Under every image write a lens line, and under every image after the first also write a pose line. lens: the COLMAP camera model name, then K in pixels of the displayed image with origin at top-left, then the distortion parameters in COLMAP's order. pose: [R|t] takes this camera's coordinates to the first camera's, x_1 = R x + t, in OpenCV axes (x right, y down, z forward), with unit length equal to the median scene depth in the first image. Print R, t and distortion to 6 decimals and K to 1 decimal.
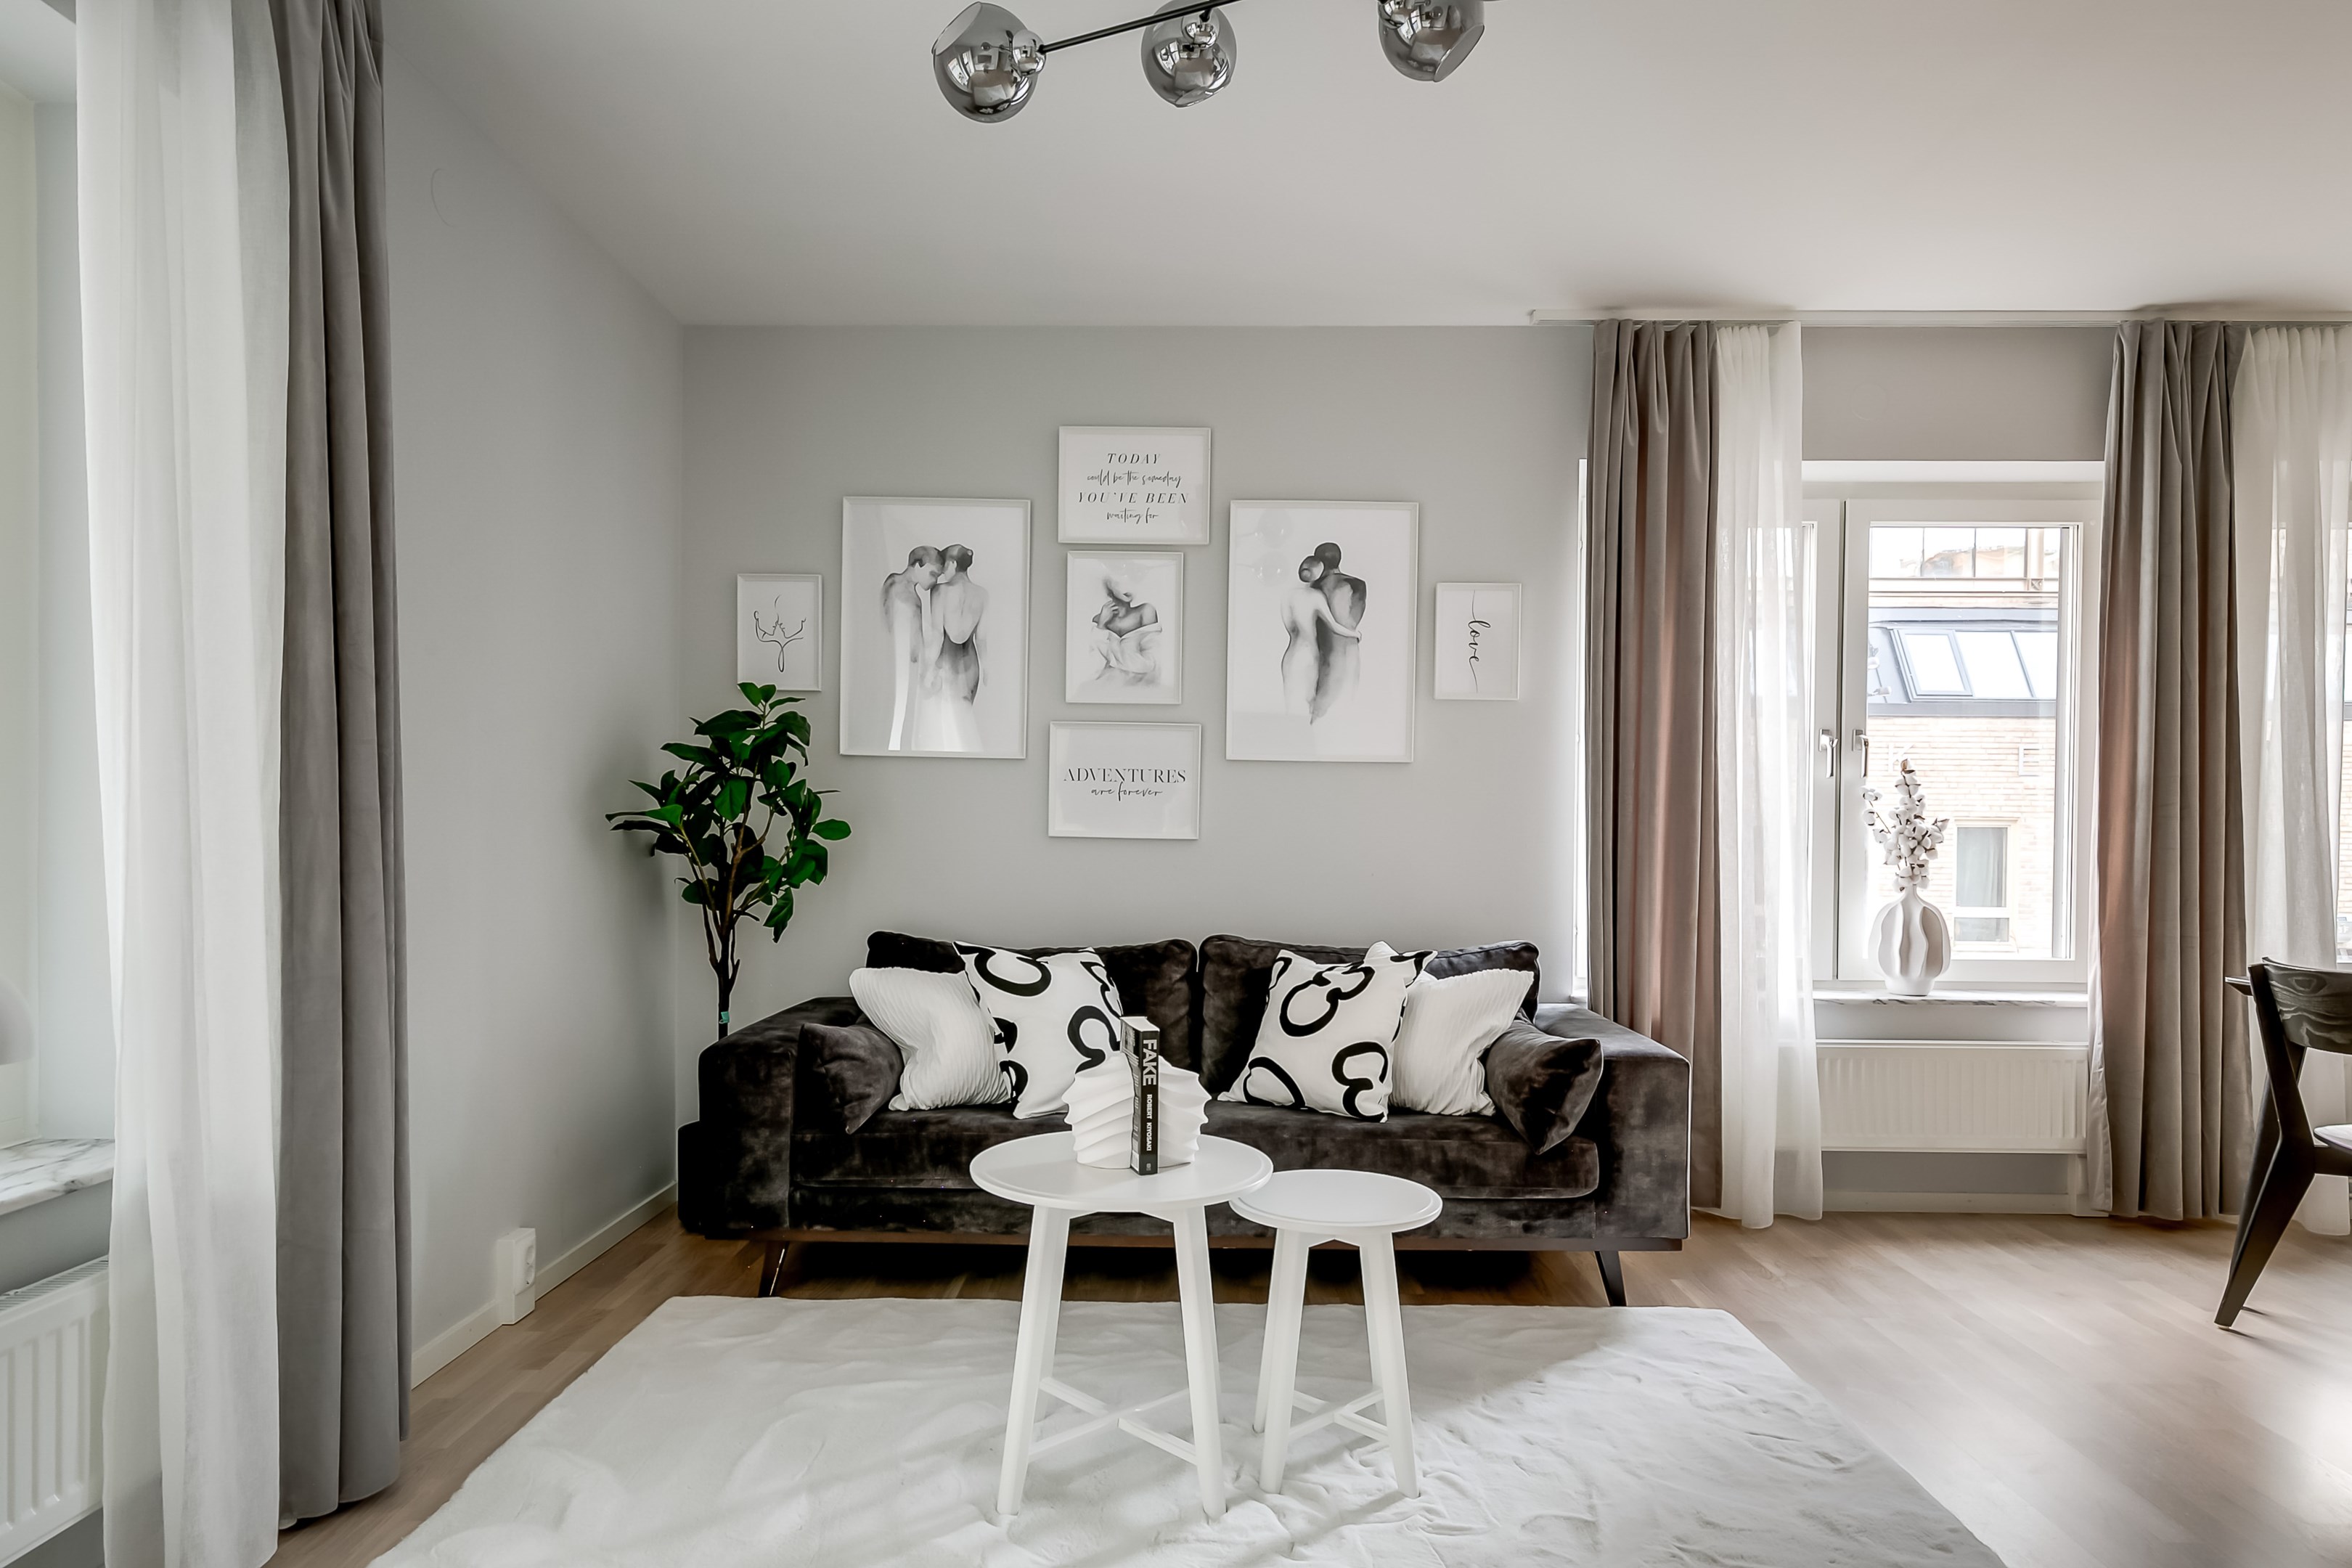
lens RADIAL K [[1366.9, 0, 1190.0], [0, 1366.9, 848.3], [0, 0, 1]] dist [0.002859, 0.005007]
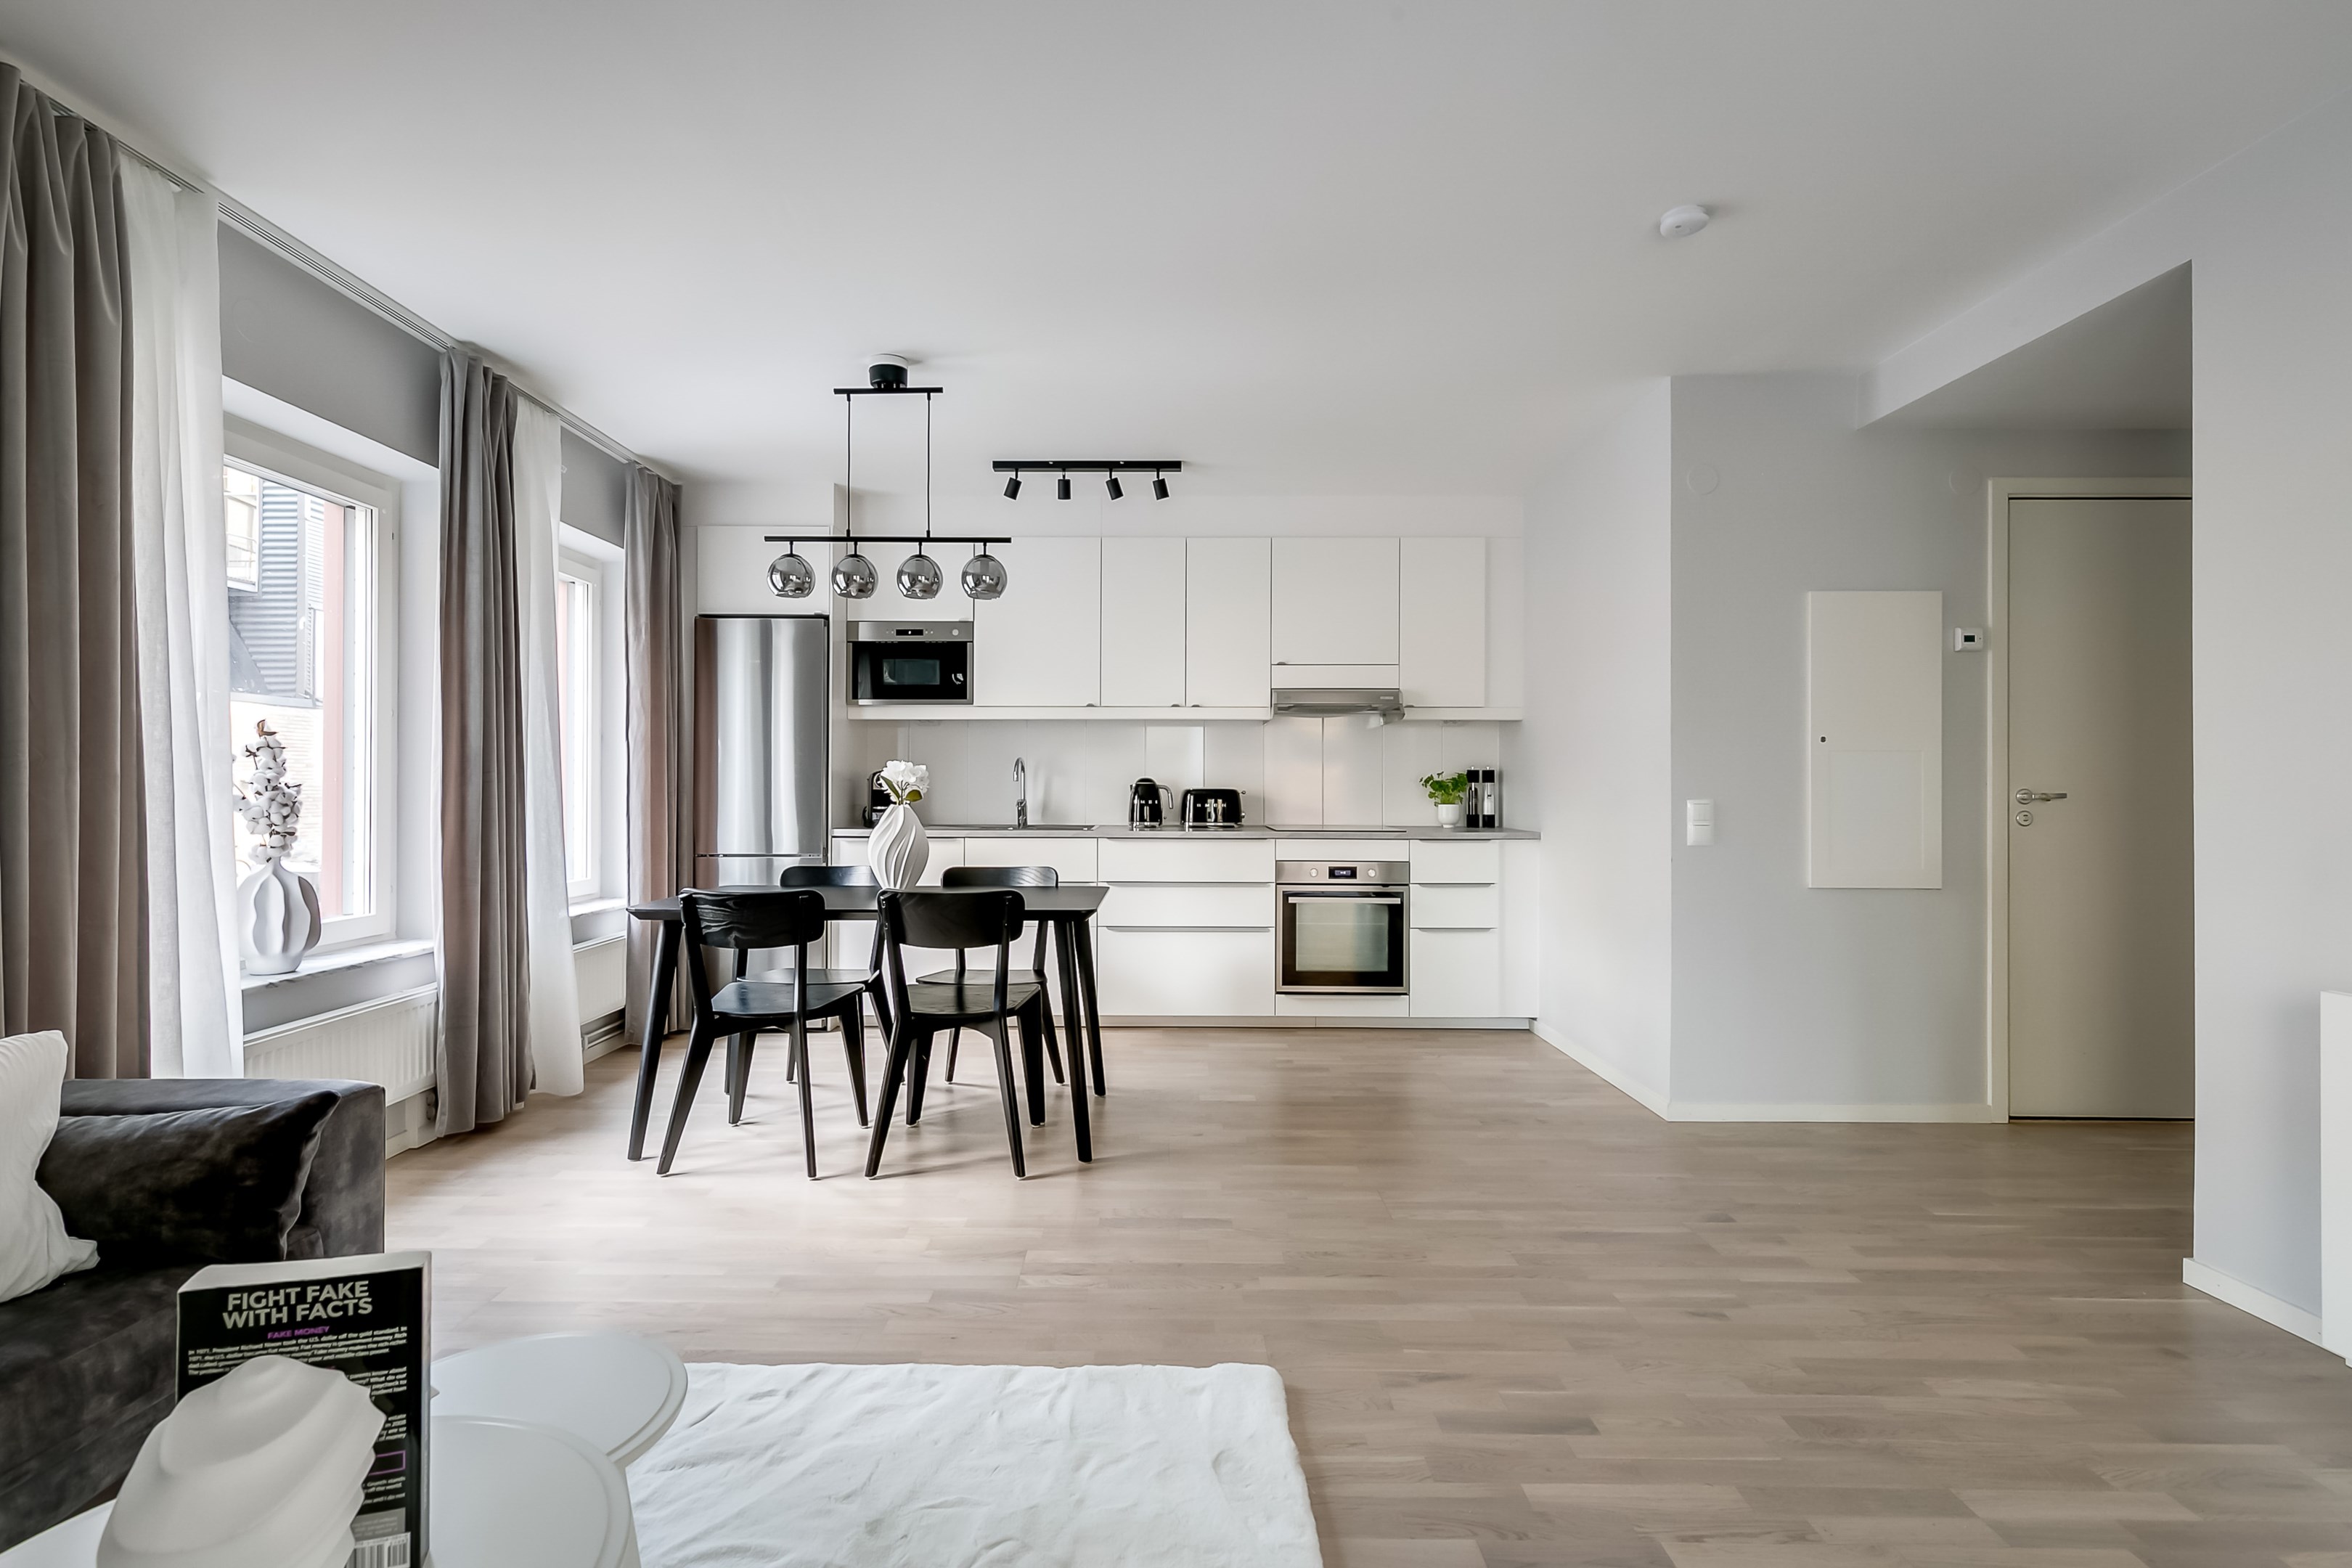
lens RADIAL K [[1113.5, 0, 1141.5], [0, 1113.5, 779.5], [0, 0, 1]] dist [-0.003559, 0.001042]
pose [[0.001154, -0.003777, 0.999992, -0.239700], [0.013191, 0.999906, 0.003761, -0.020620], [-0.999912, 0.013187, 0.001203, 0.420850]]
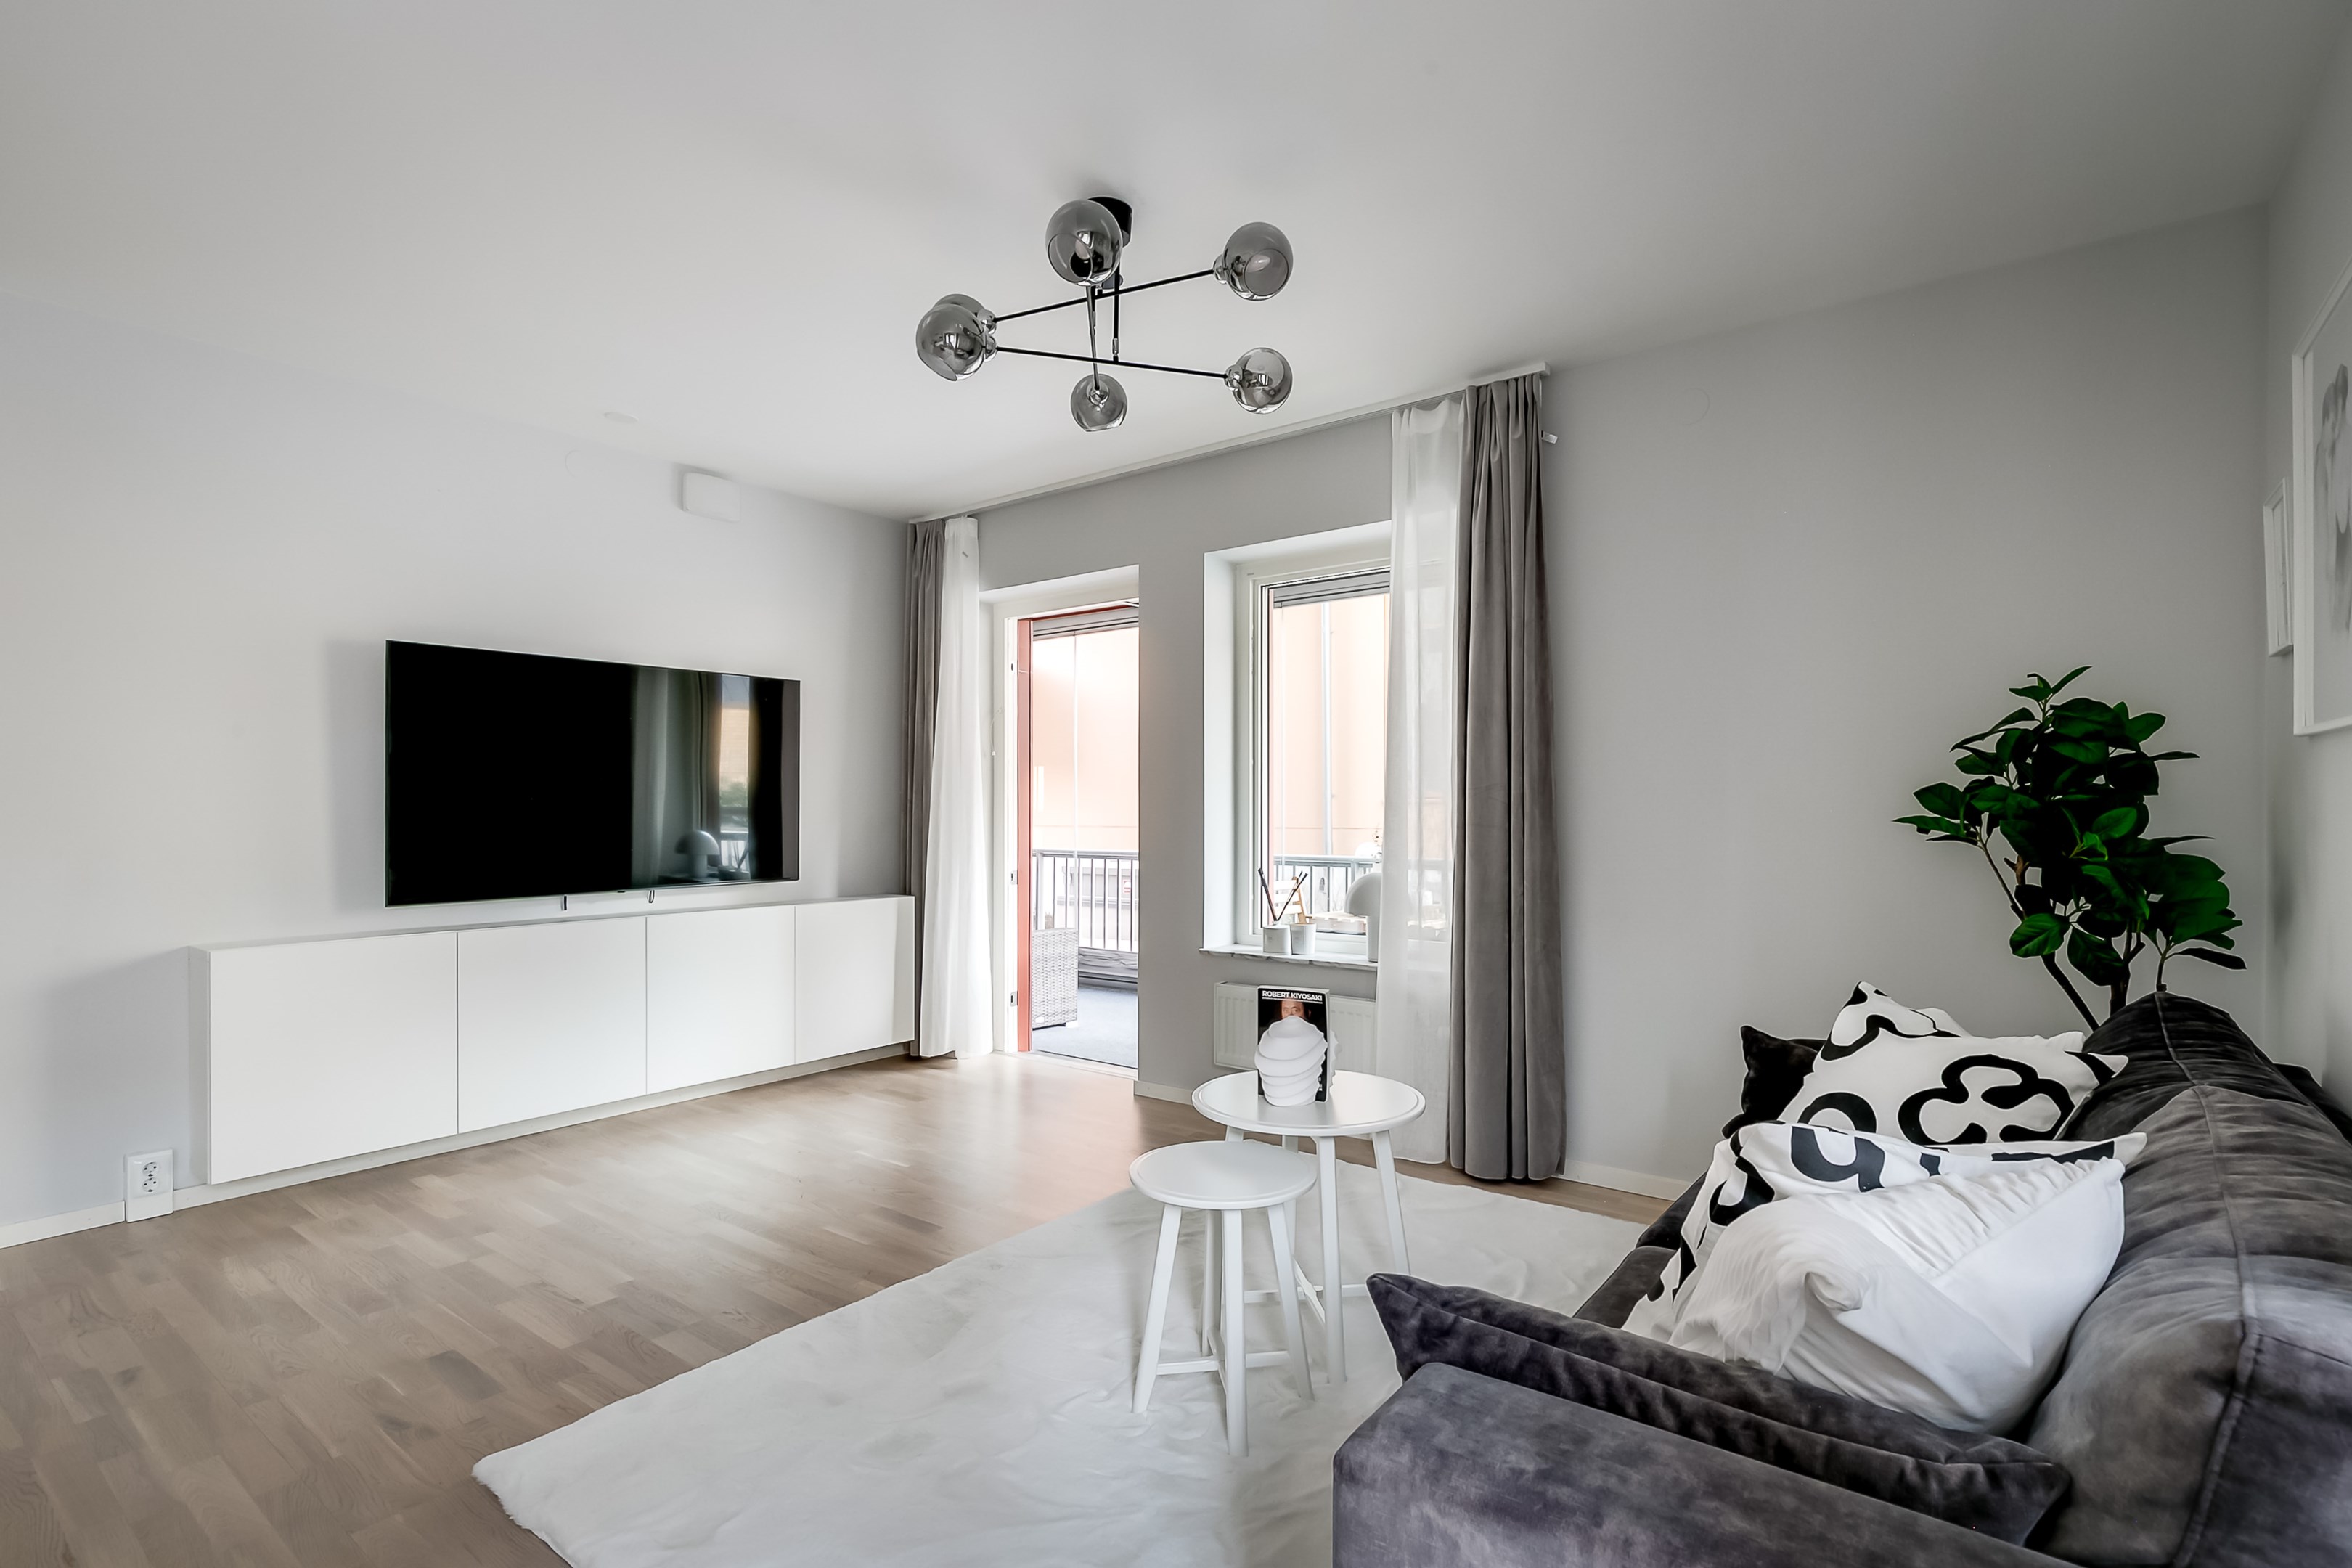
lens RADIAL K [[1103.0, 0, 1183.2], [0, 1103.0, 807.5], [0, 0, 1]] dist [-0.000914, 0.000400]
pose [[-0.591703, -0.009056, -0.806105, 0.511458], [-0.015167, 0.999885, -0.000100, -0.025888], [0.806013, 0.012167, -0.591772, 0.898907]]
